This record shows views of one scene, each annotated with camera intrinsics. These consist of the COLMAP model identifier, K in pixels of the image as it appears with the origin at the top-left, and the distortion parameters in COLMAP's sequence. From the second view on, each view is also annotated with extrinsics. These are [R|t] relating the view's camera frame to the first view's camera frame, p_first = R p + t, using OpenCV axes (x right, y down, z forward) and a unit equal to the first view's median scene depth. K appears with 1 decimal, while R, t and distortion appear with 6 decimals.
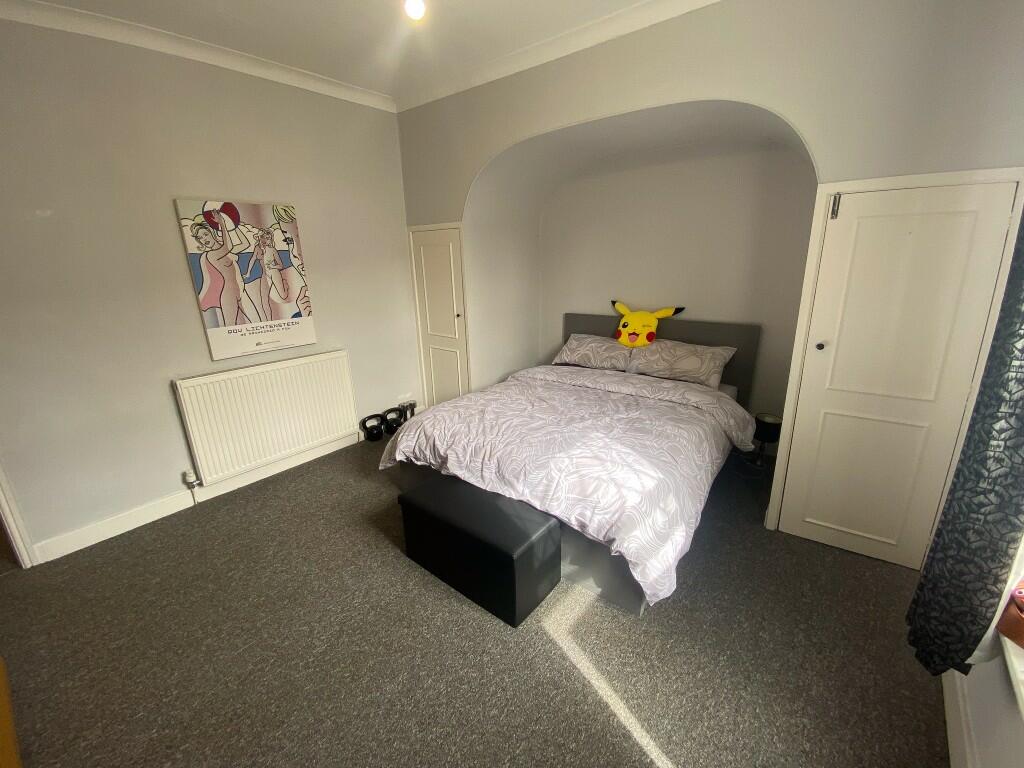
lens RADIAL K [[419.4, 0, 512.0], [0, 419.4, 384.0], [0, 0, 1]] dist [0.008681, -0.000733]
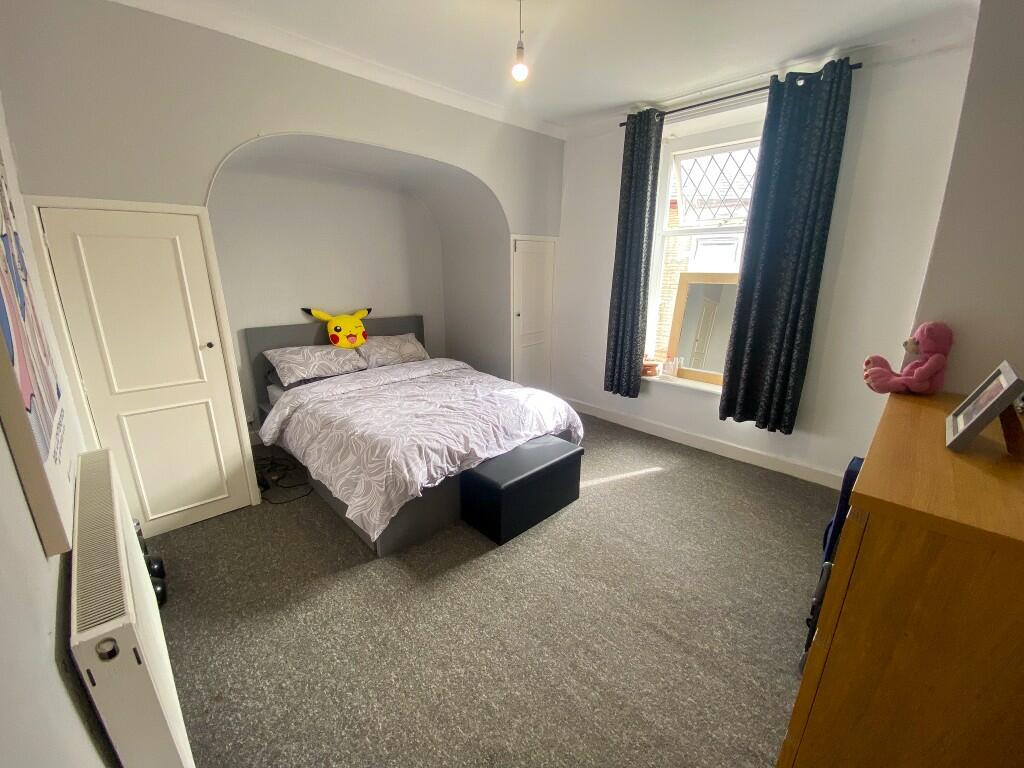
lens RADIAL K [[415.2, 0, 512.0], [0, 415.2, 384.0], [0, 0, 1]] dist [0.049460, -0.037904]
pose [[0.092790, -0.240382, 0.966233, -0.934135], [0.267068, 0.940869, 0.208425, -0.146096], [-0.959200, 0.238710, 0.151501, 0.589271]]
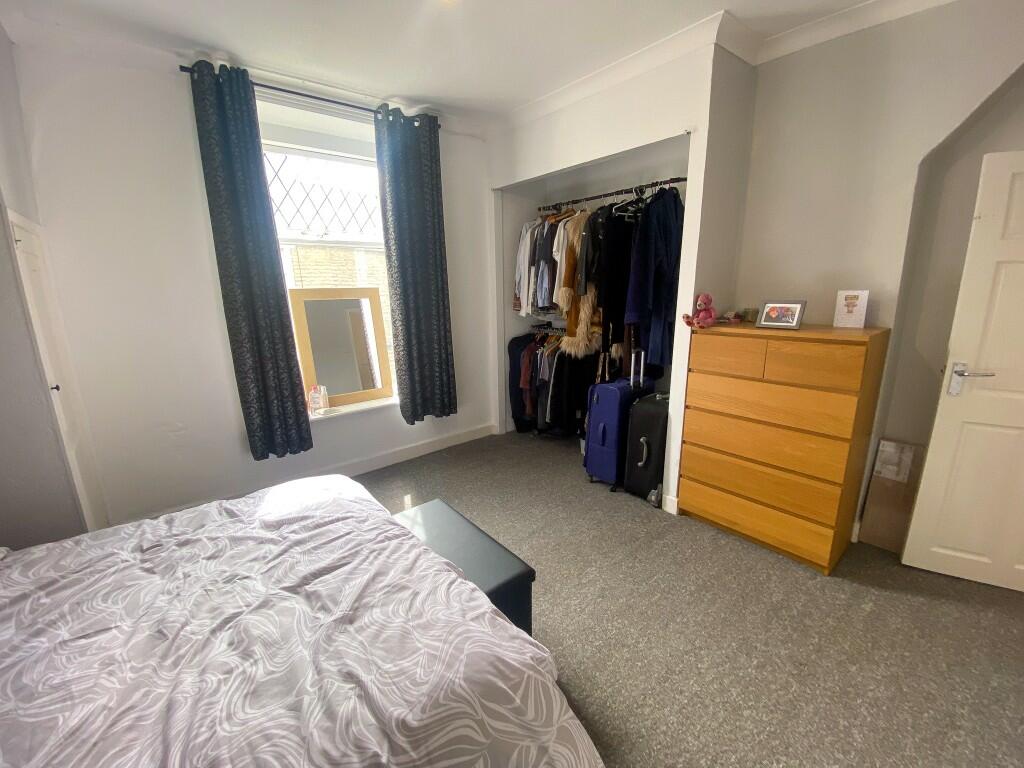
lens RADIAL K [[415.2, 0, 512.0], [0, 415.2, 384.0], [0, 0, 1]] dist [0.049460, -0.037904]
pose [[-0.980708, 0.002743, 0.195458, -0.299094], [0.098357, 0.871029, 0.481285, -0.314345], [-0.168929, 0.491225, -0.854495, 1.160489]]
